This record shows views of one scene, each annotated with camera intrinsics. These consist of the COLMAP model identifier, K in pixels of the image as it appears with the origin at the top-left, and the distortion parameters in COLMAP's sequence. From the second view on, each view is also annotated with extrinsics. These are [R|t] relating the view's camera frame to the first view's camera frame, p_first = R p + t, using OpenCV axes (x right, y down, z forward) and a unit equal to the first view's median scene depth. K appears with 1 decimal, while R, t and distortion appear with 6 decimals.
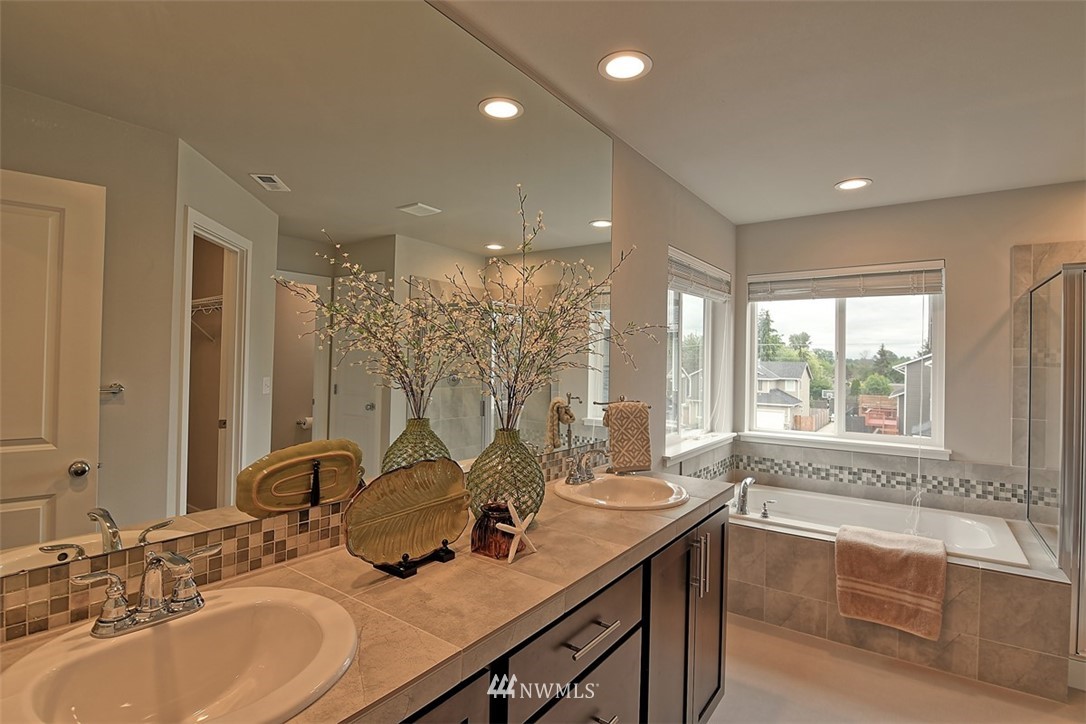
lens RADIAL K [[526.5, 0, 538.4], [0, 526.5, 358.1], [0, 0, 1]] dist [-0.008654, -0.009257]
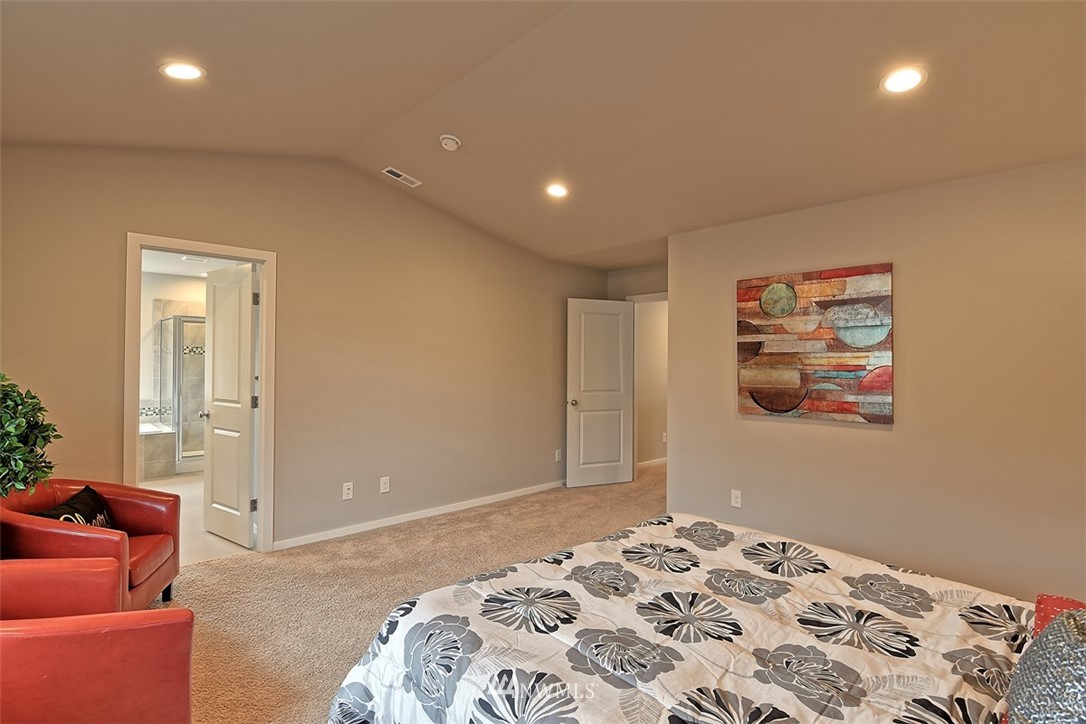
lens RADIAL K [[526.5, 0, 538.4], [0, 526.5, 358.1], [0, 0, 1]] dist [-0.008654, -0.009257]
pose [[0.180745, -0.011016, 0.983468, -0.959525], [-0.010603, 0.999857, 0.013148, -0.013014], [-0.983473, -0.012804, 0.180602, -0.994597]]
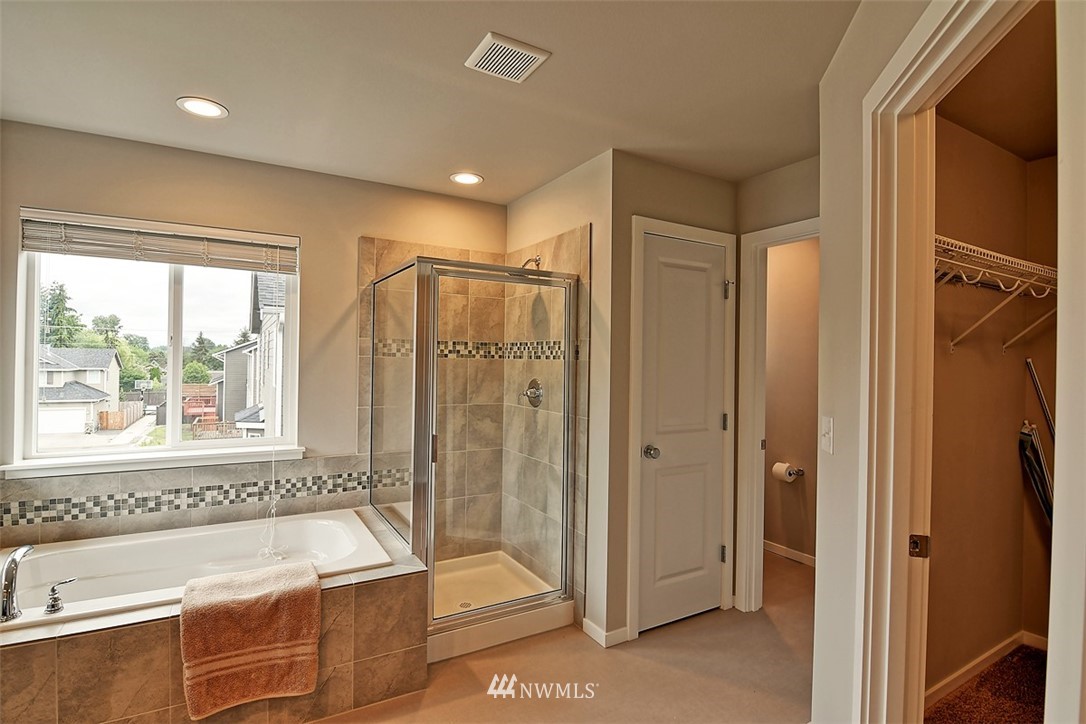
lens RADIAL K [[526.5, 0, 538.4], [0, 526.5, 358.1], [0, 0, 1]] dist [-0.008654, -0.009257]
pose [[0.404657, -0.006256, 0.914447, 0.120604], [-0.015320, 0.999790, 0.013619, 0.001062], [-0.914340, -0.019521, 0.404476, 0.266278]]
